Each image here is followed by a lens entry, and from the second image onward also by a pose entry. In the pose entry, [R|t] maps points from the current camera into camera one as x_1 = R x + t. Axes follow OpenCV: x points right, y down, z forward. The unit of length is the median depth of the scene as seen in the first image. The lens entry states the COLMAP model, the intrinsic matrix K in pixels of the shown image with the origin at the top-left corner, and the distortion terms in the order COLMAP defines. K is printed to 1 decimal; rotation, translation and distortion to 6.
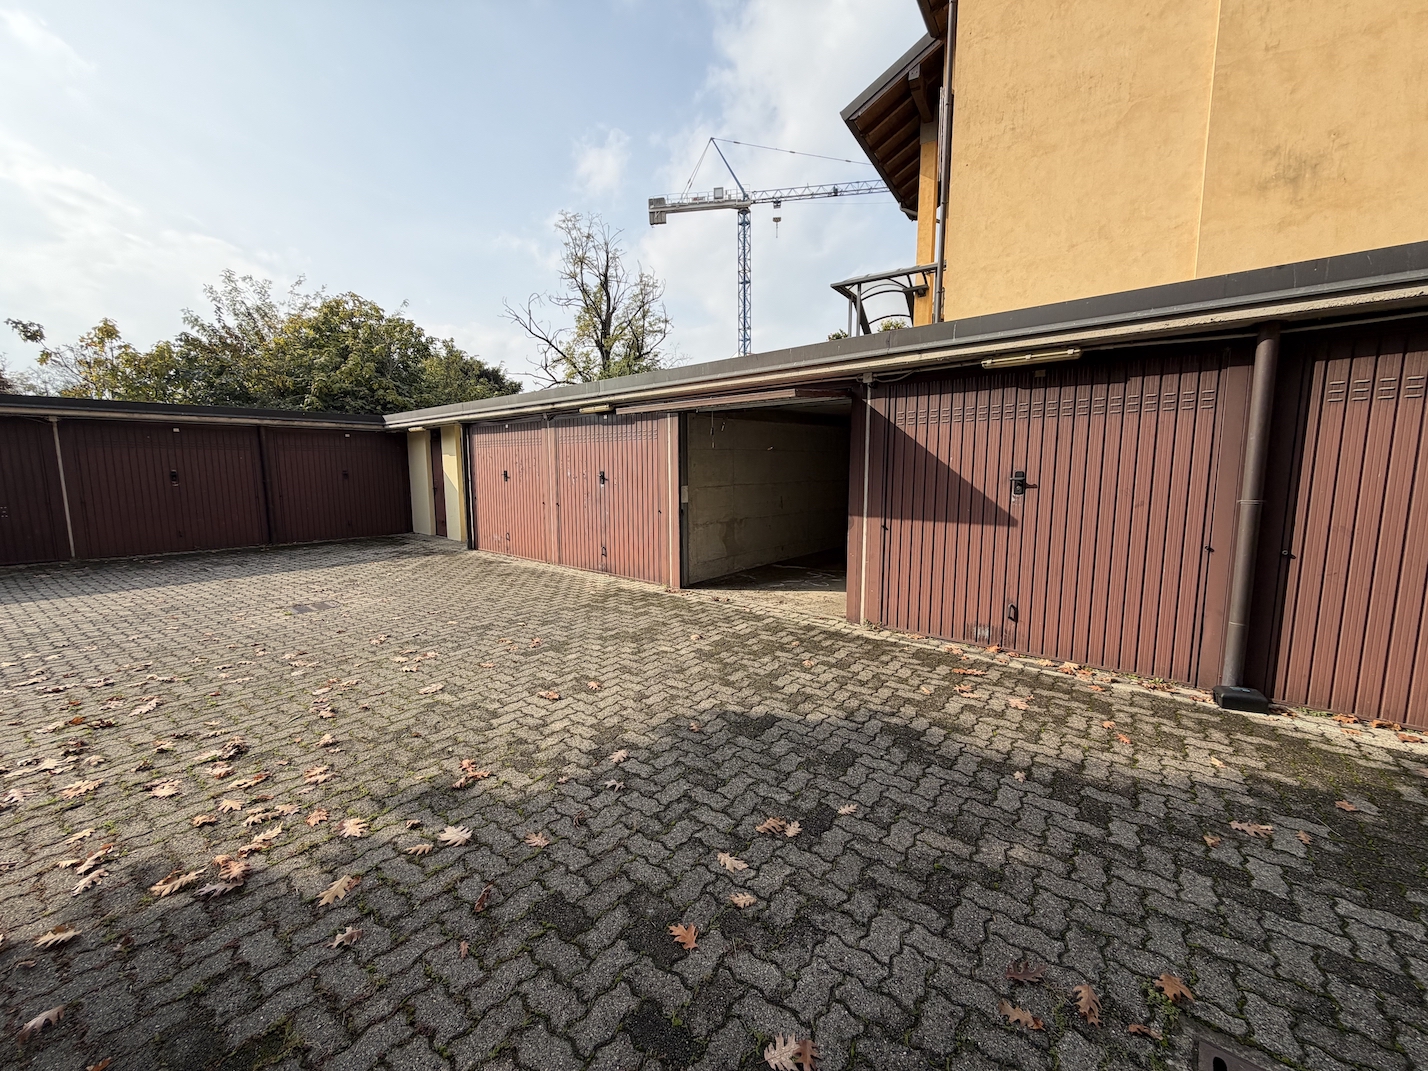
lens RADIAL K [[565.9, 0, 711.0], [0, 565.9, 537.1], [0, 0, 1]] dist [0.000333, -0.000257]
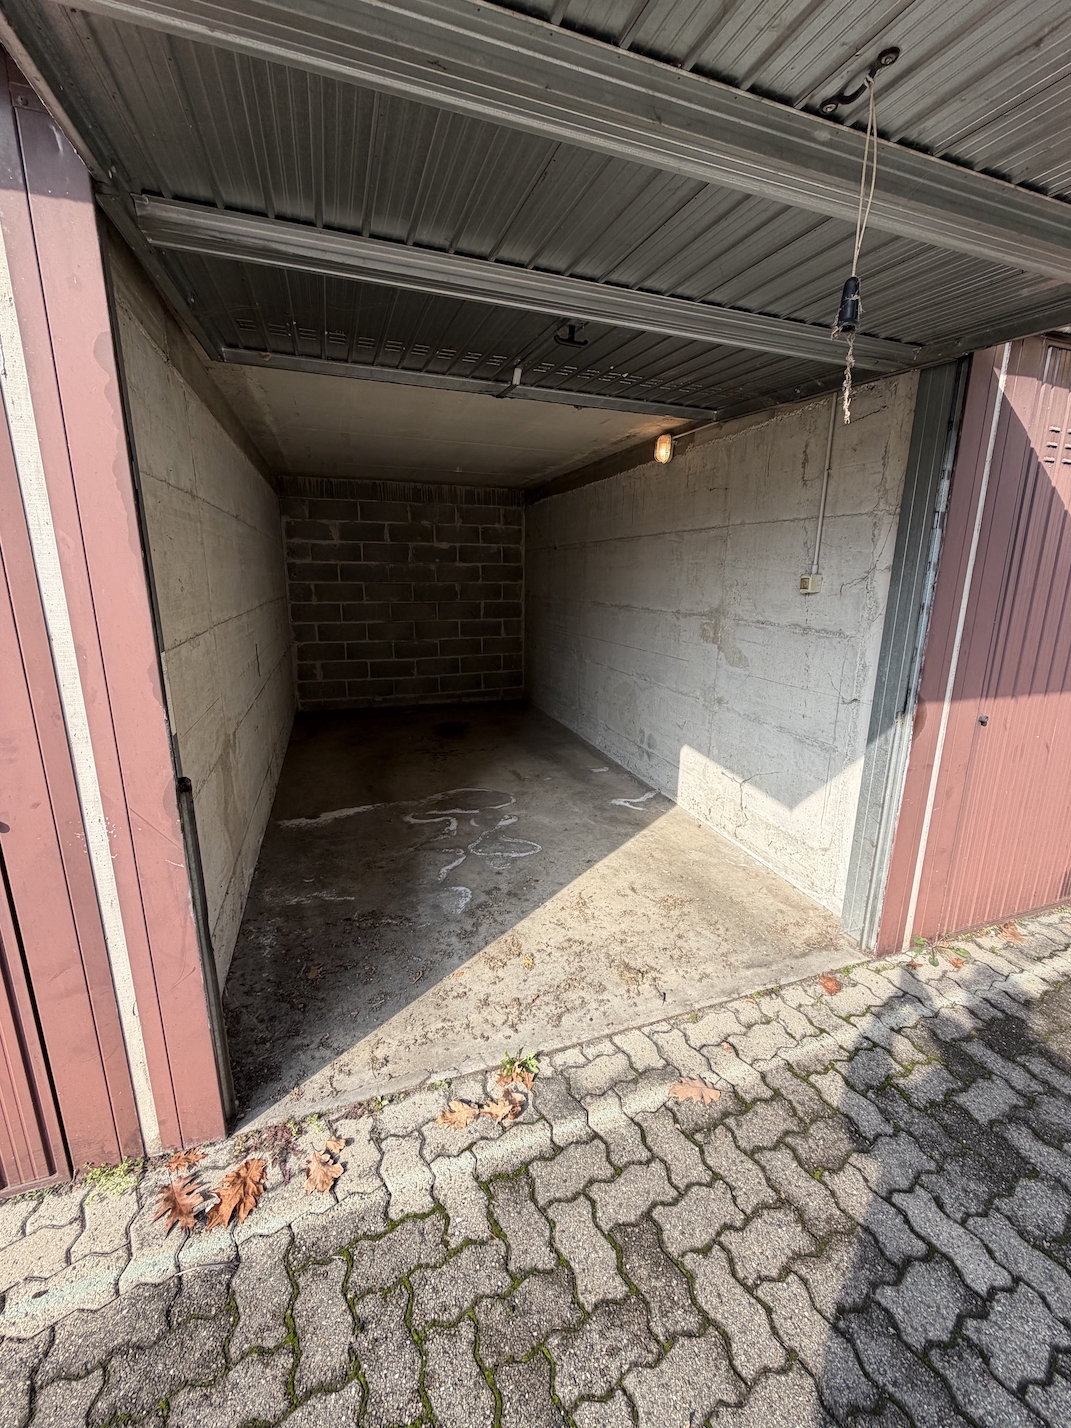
lens RADIAL K [[565.9, 0, 533.0], [0, 565.9, 708.8], [0, 0, 1]] dist [0.000333, -0.000257]
pose [[0.493476, -0.189386, 0.848890, -0.197612], [0.100323, 0.981885, 0.160737, -0.121071], [-0.863954, 0.005844, 0.503537, 1.045137]]
